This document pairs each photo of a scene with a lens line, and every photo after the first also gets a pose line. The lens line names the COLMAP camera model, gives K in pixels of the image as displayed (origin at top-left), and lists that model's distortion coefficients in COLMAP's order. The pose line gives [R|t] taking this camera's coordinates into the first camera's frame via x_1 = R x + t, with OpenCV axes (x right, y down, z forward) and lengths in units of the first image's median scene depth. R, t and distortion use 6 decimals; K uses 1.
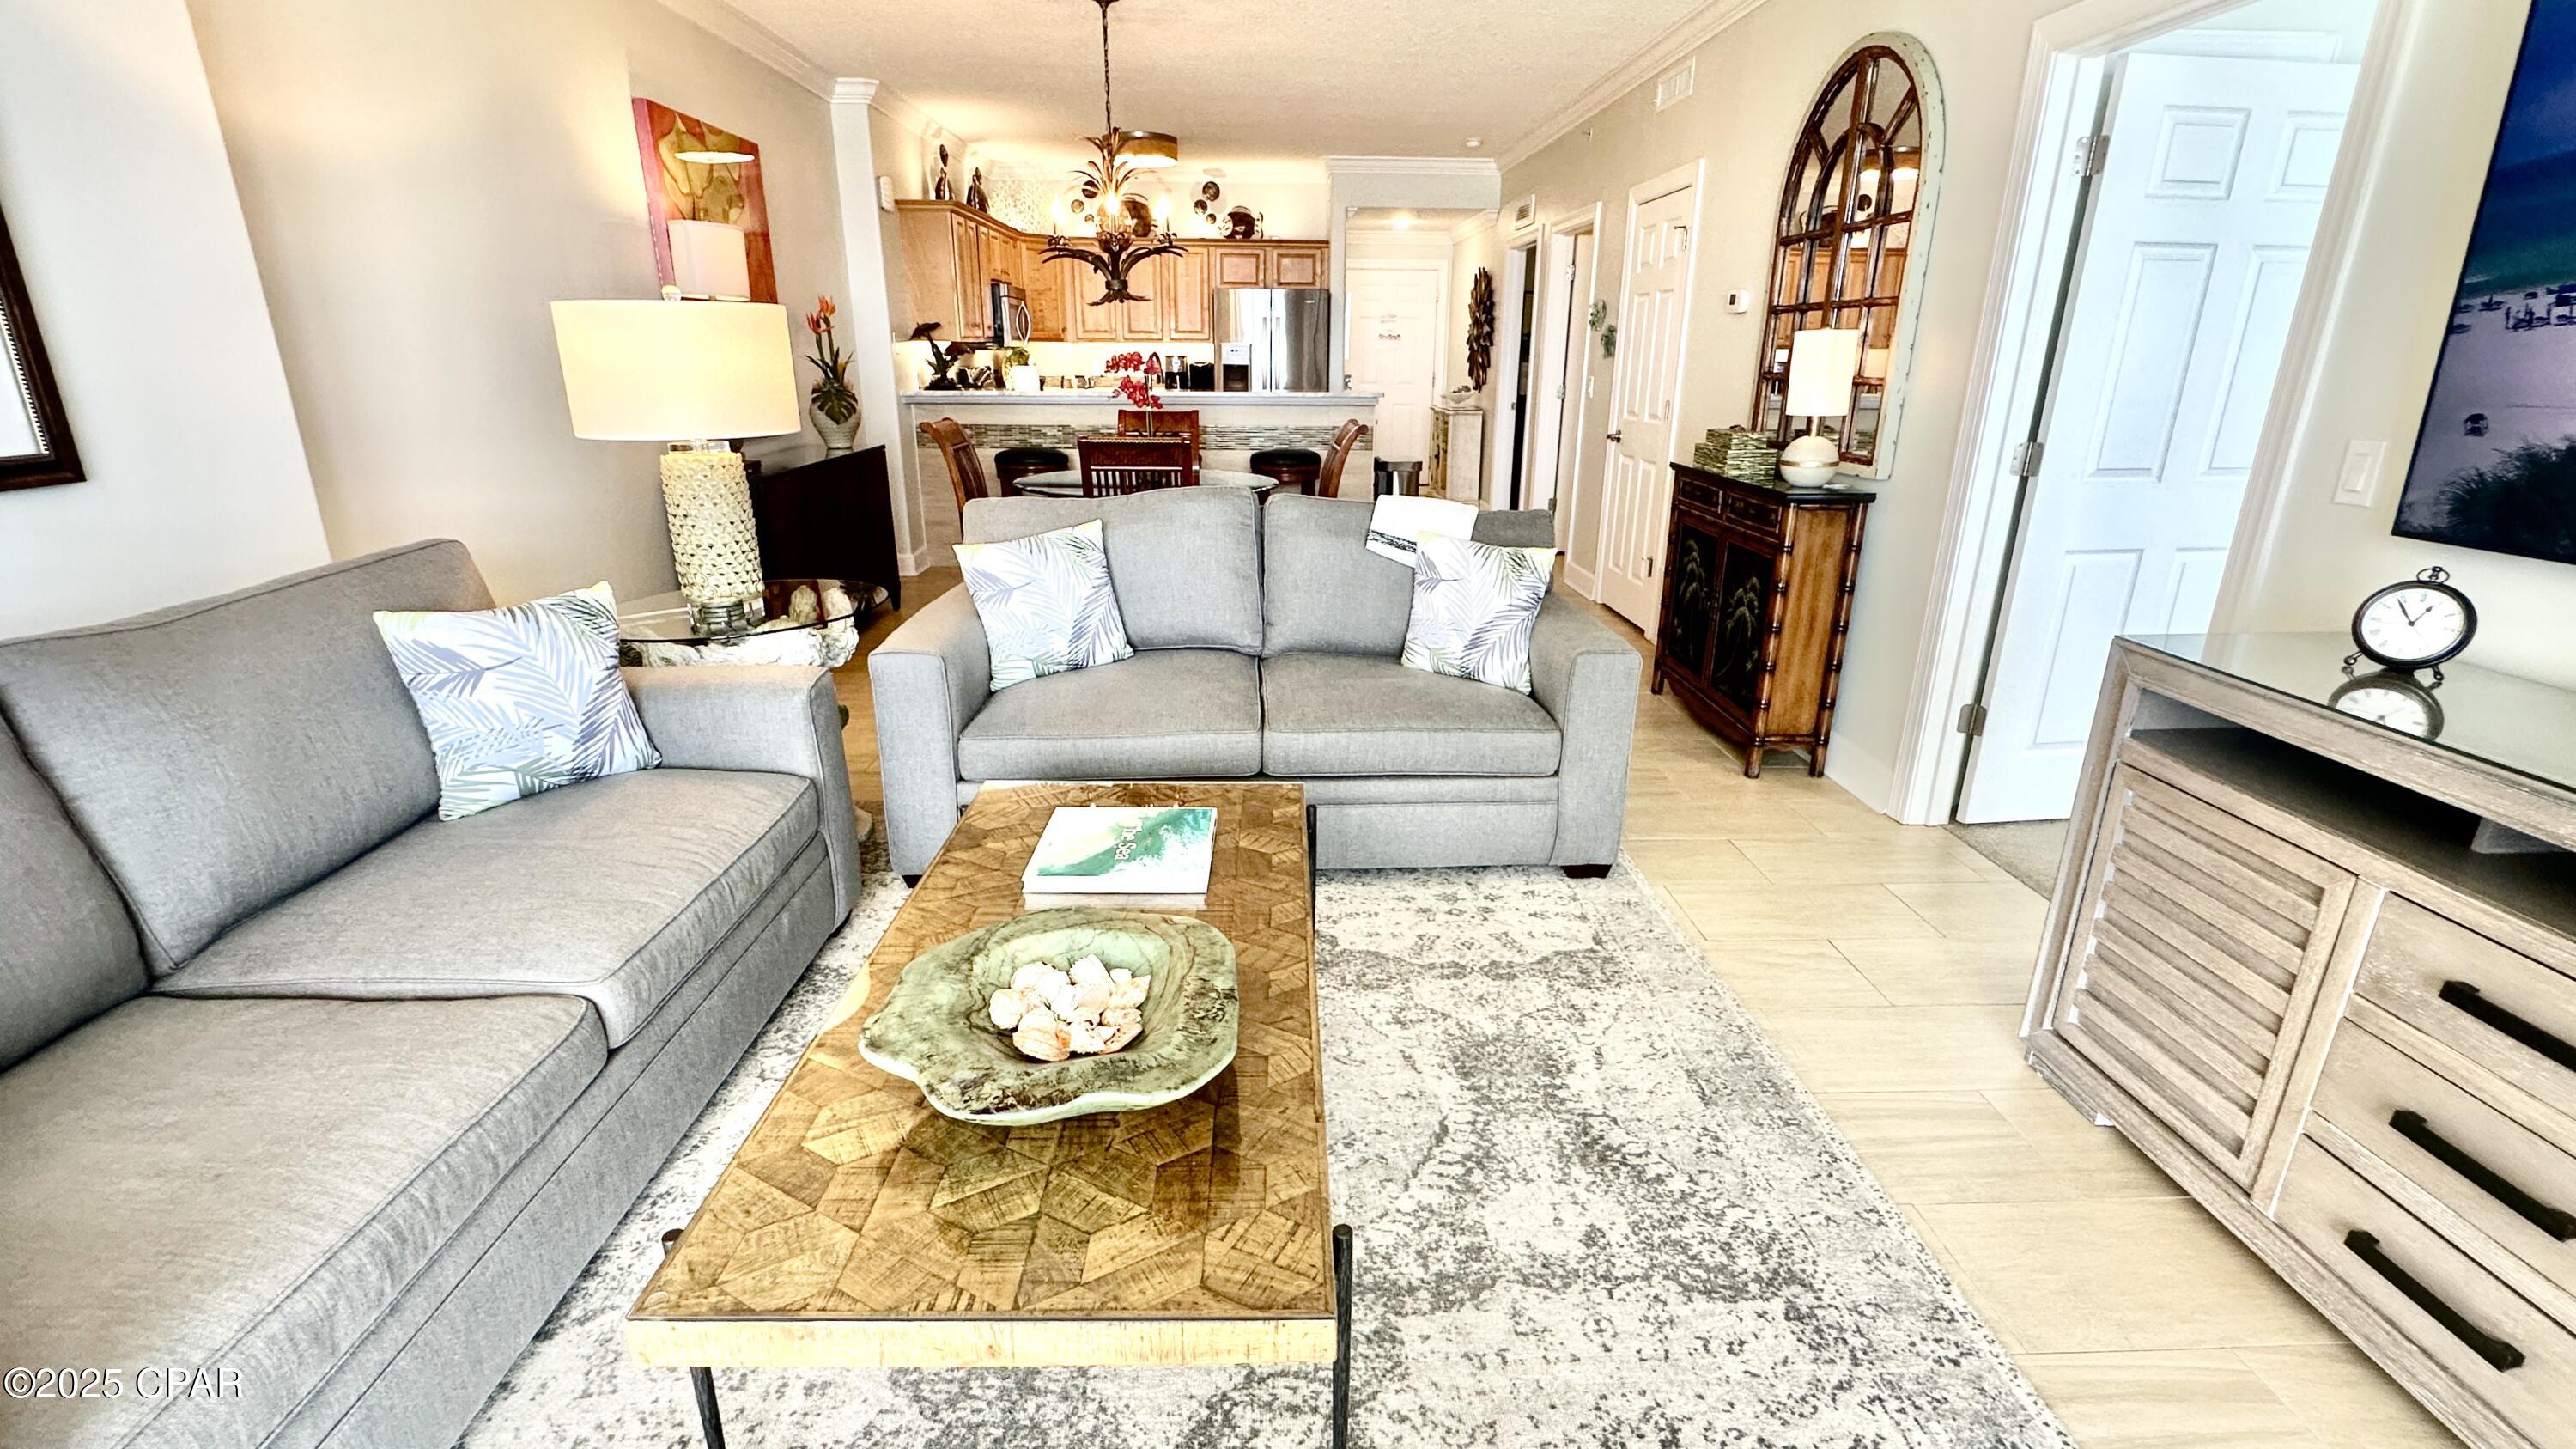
lens RADIAL K [[1135.5, 0, 1293.5], [0, 1135.5, 723.7], [0, 0, 1]] dist [-0.001704, -0.000143]
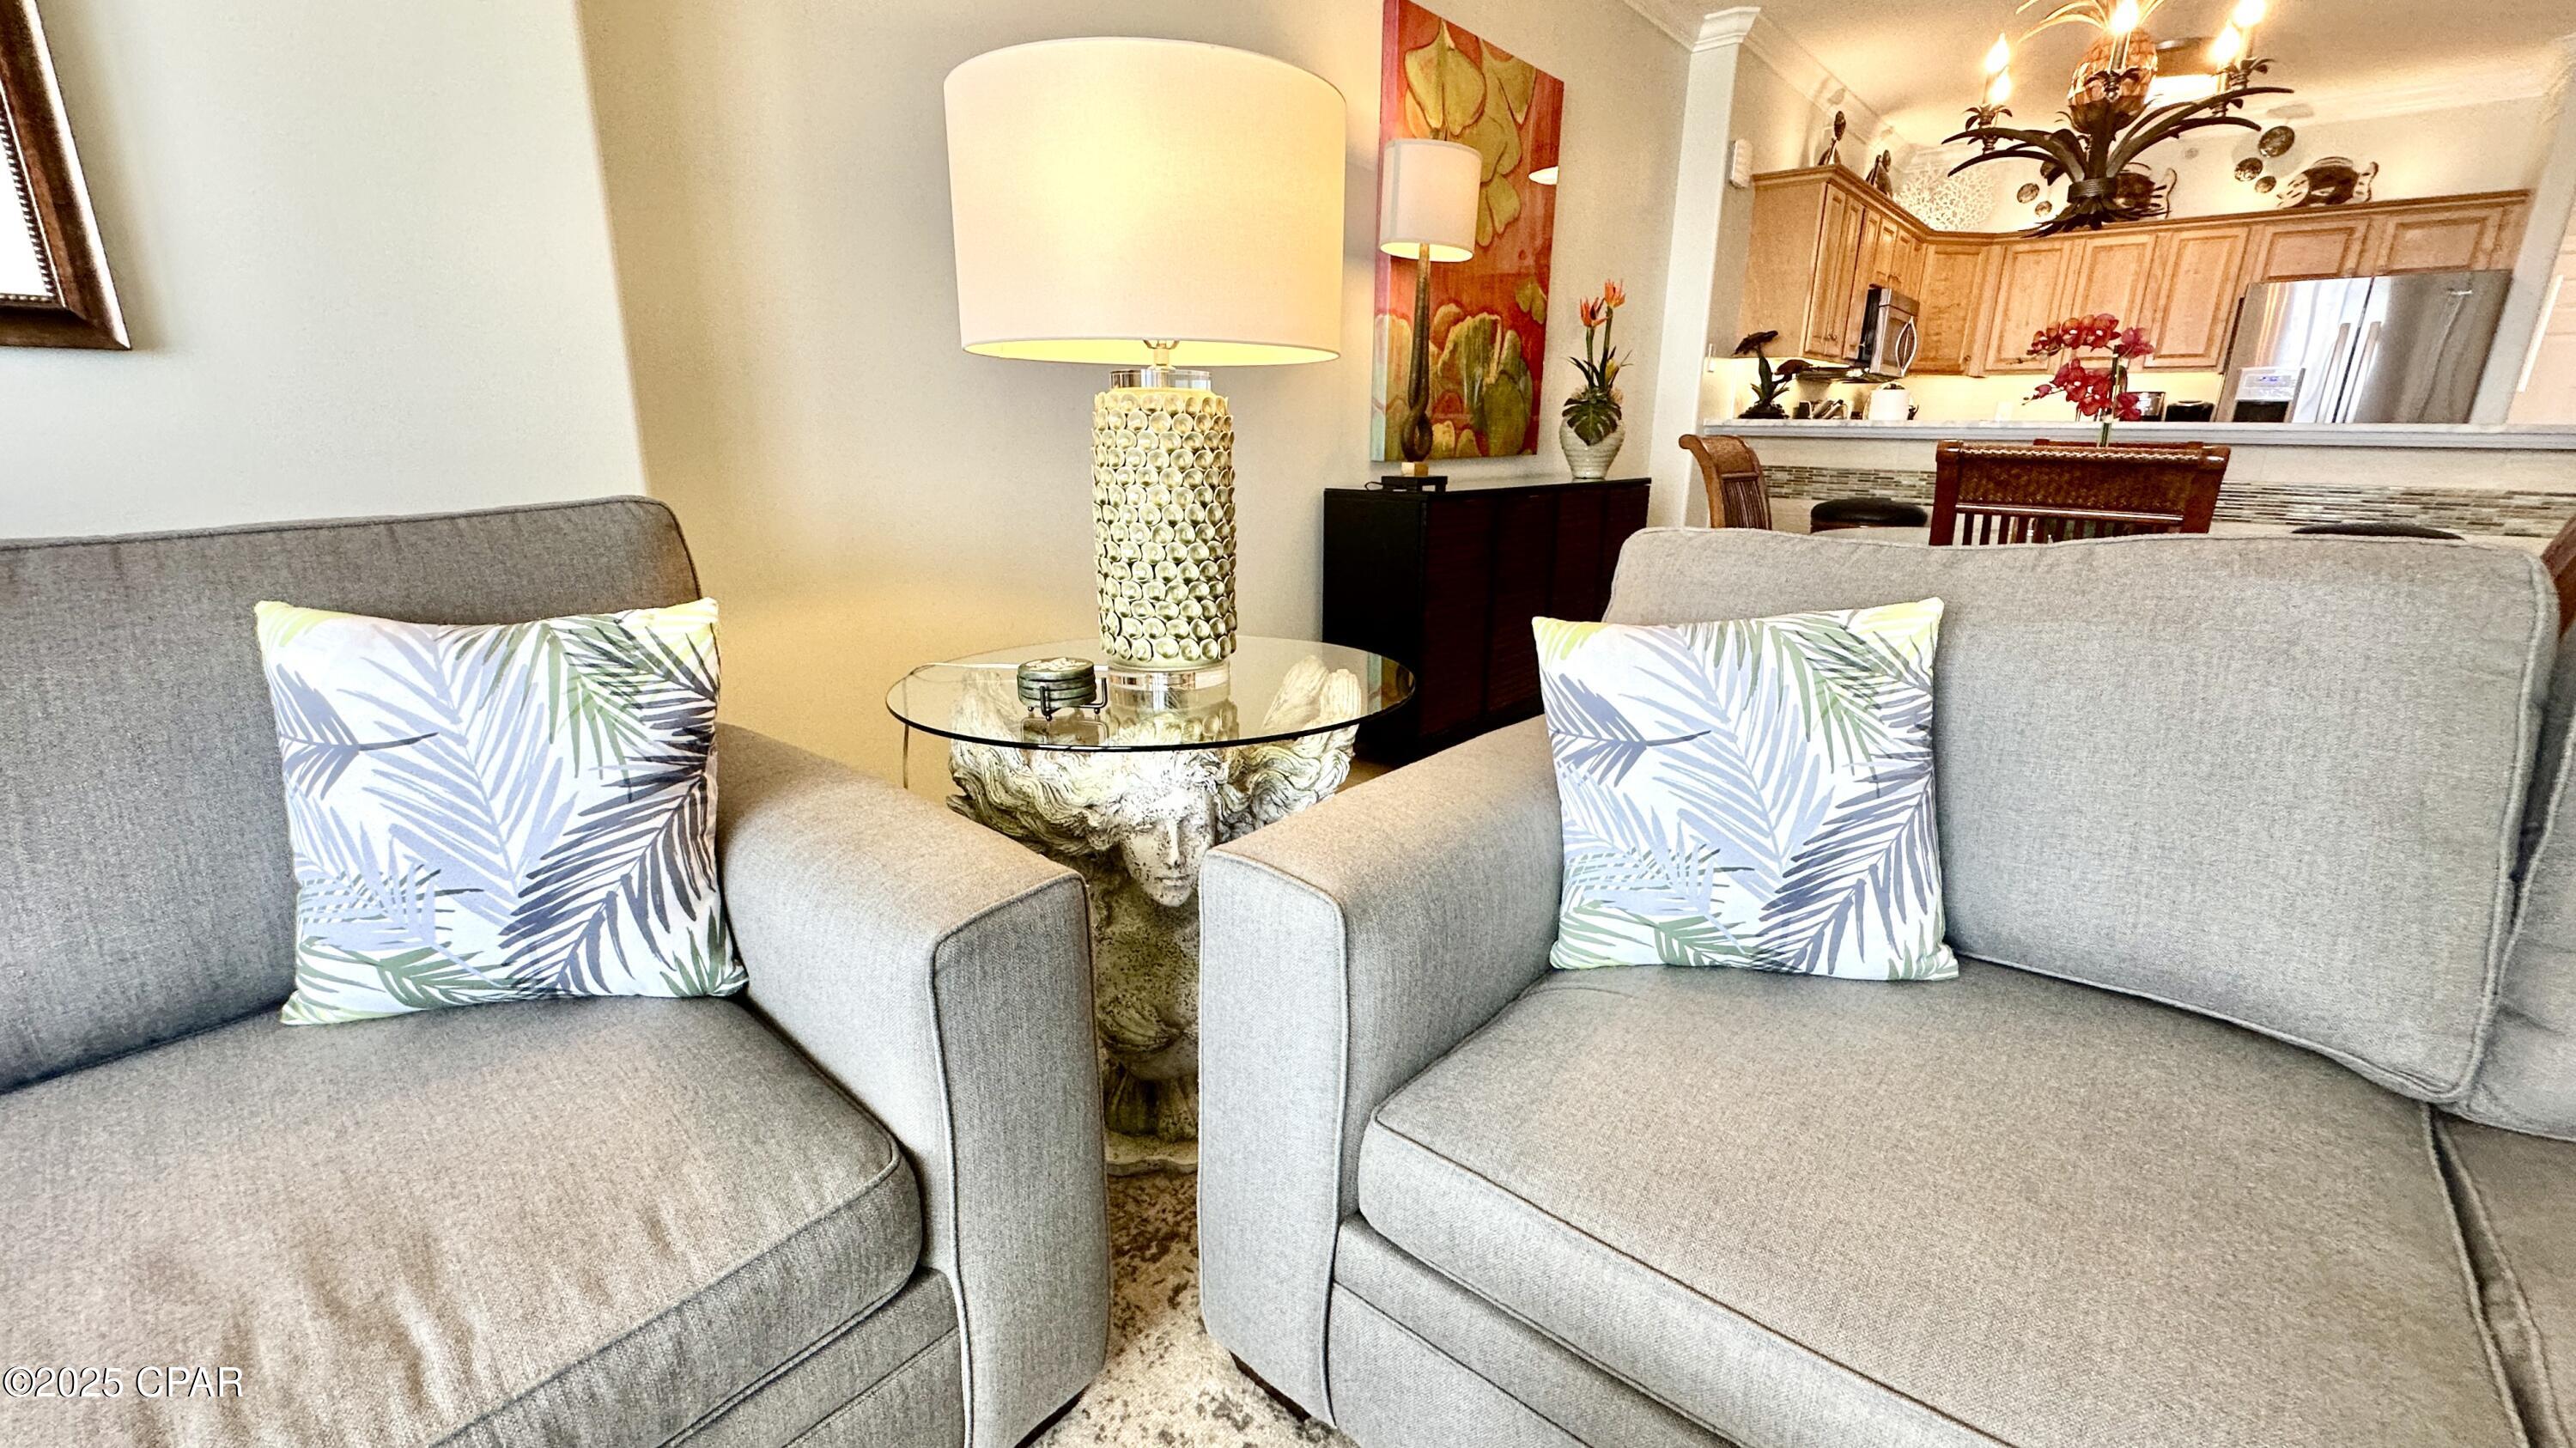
lens RADIAL K [[1051.3, 0, 1288.0], [0, 1051.3, 724.0], [0, 0, 1]] dist [-0.003635, 0.000469]
pose [[0.734415, 0.188427, -0.652019, -0.045889], [-0.220275, 0.974858, 0.033613, -0.049876], [0.641960, 0.118937, 0.757457, 0.290576]]
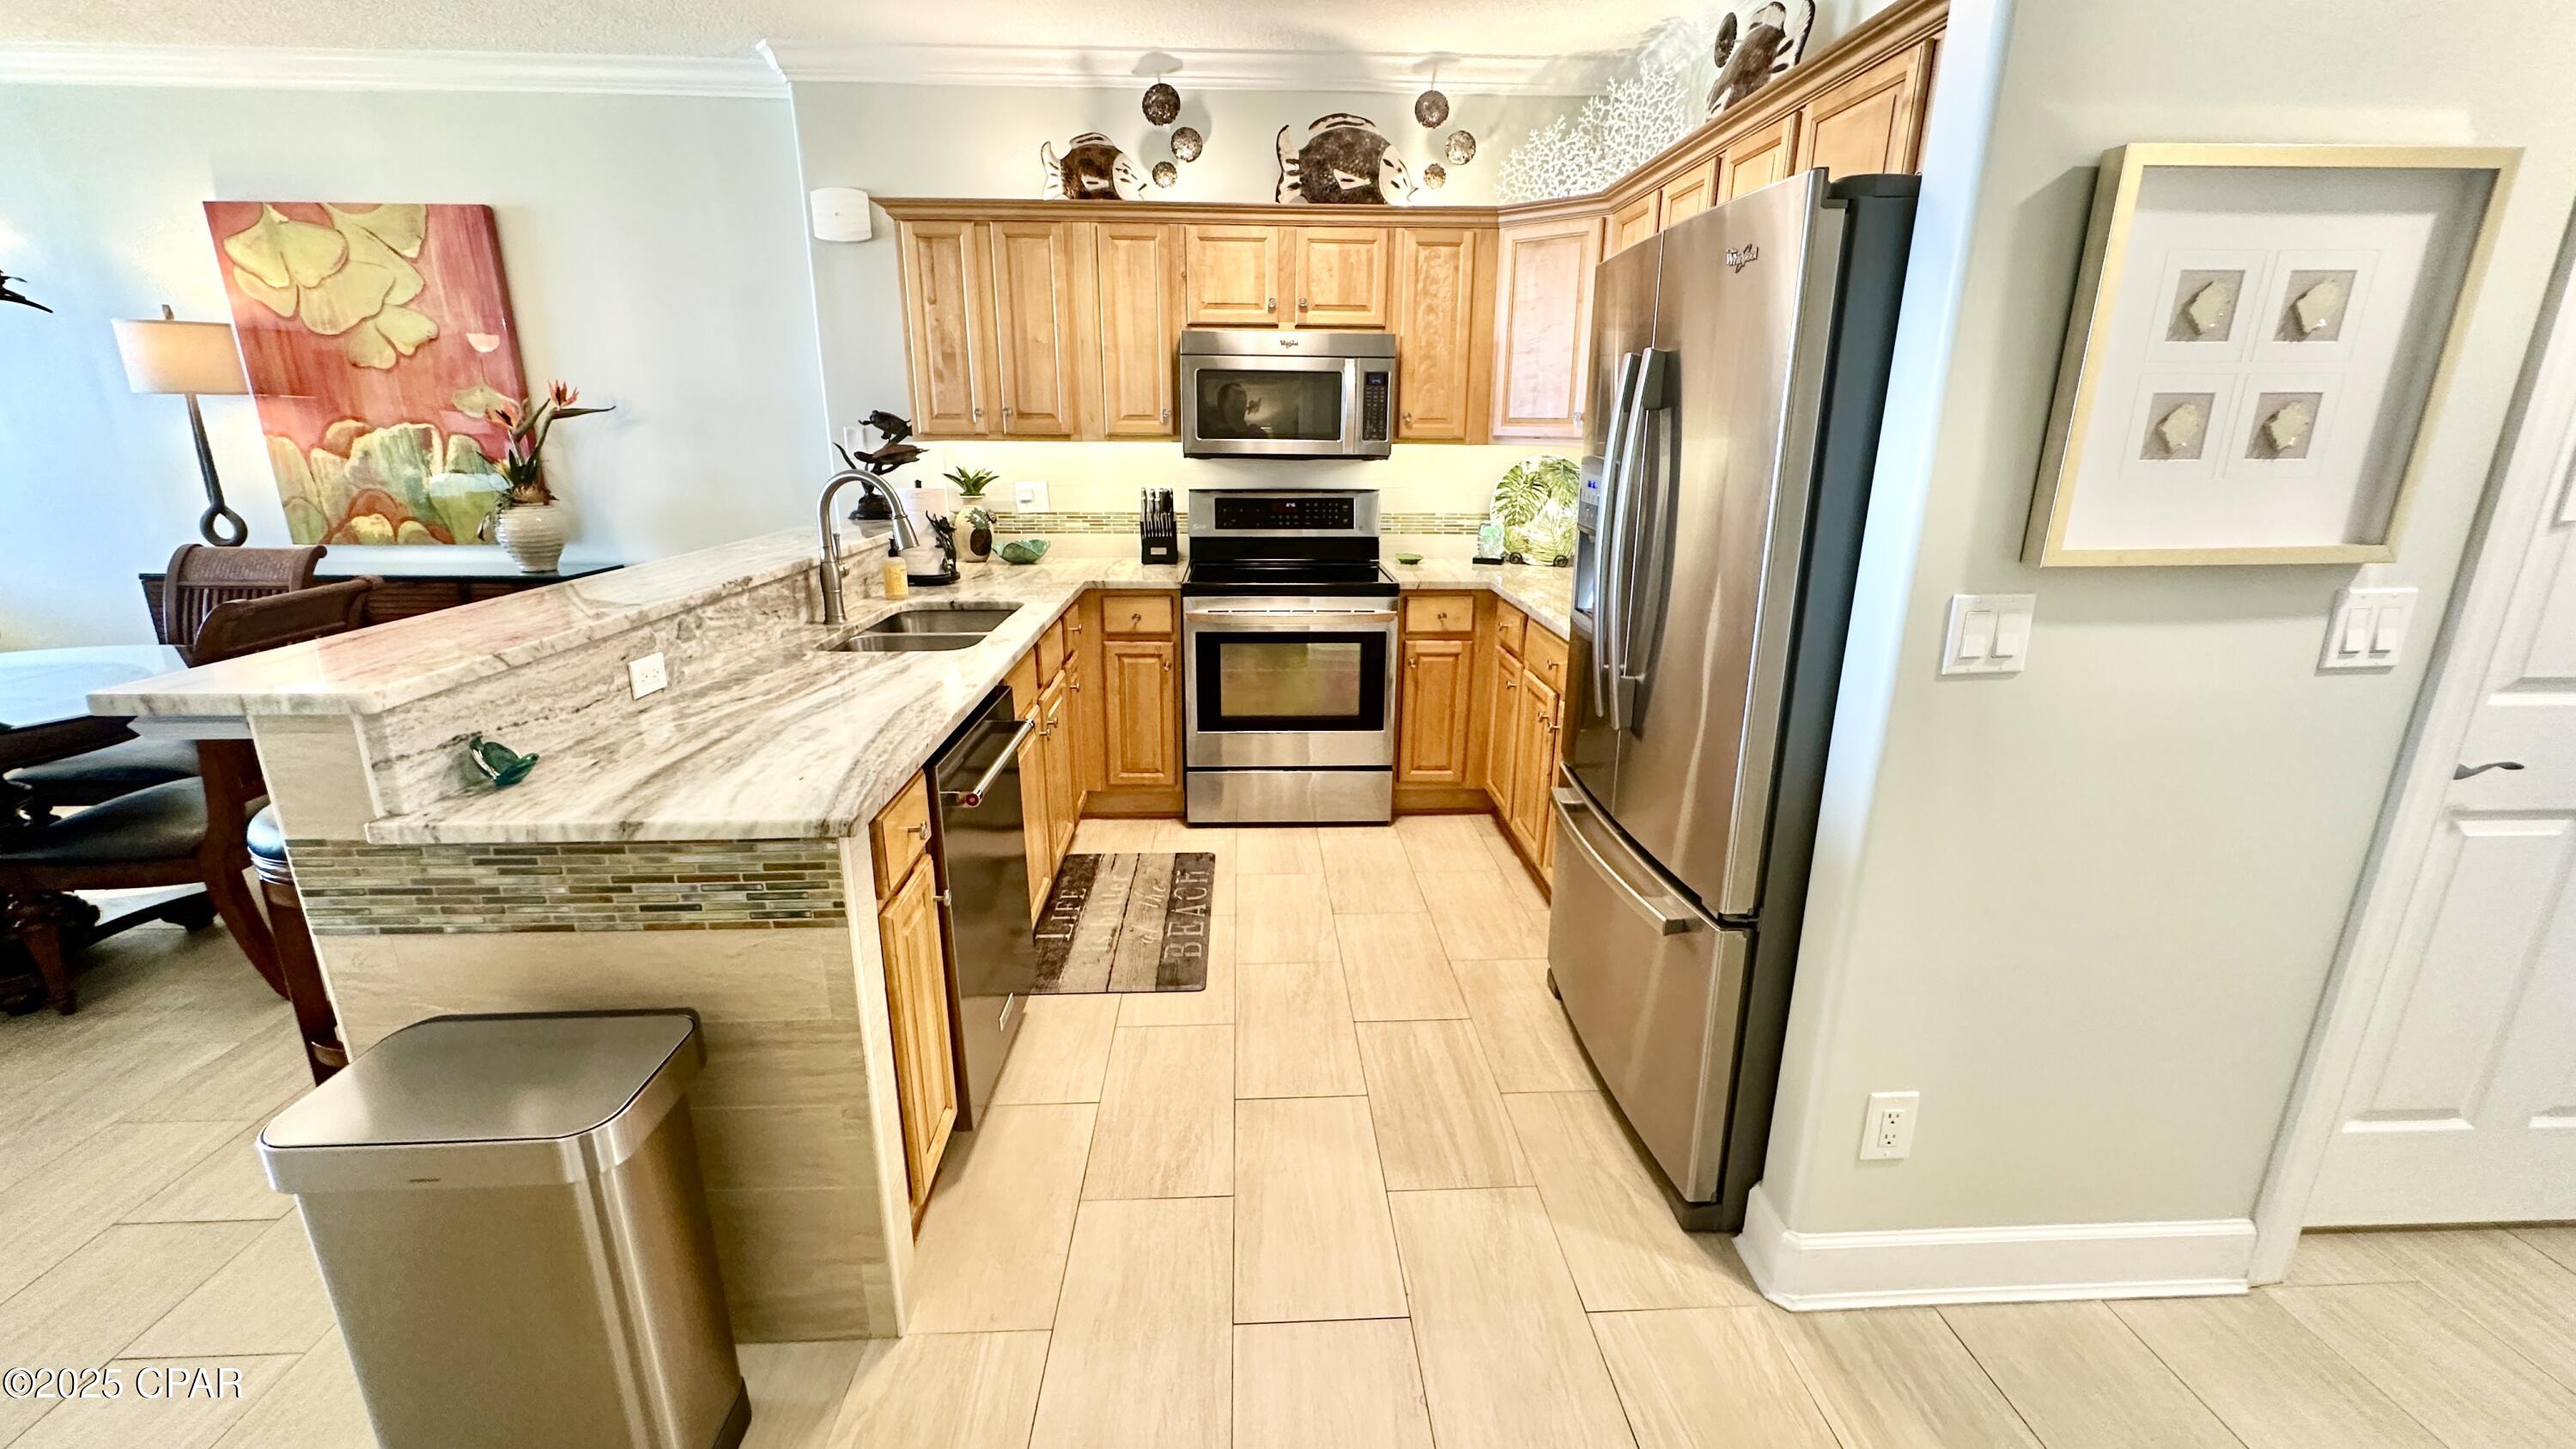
lens RADIAL K [[1030.4, 0, 1290.3], [0, 1030.4, 724.0], [0, 0, 1]] dist [-0.003260, 0.000168]
pose [[0.005889, 0.268821, -0.963172, 0.264268], [-0.324423, 0.911604, 0.252445, -0.406842], [0.945894, 0.310989, 0.092580, 1.197452]]
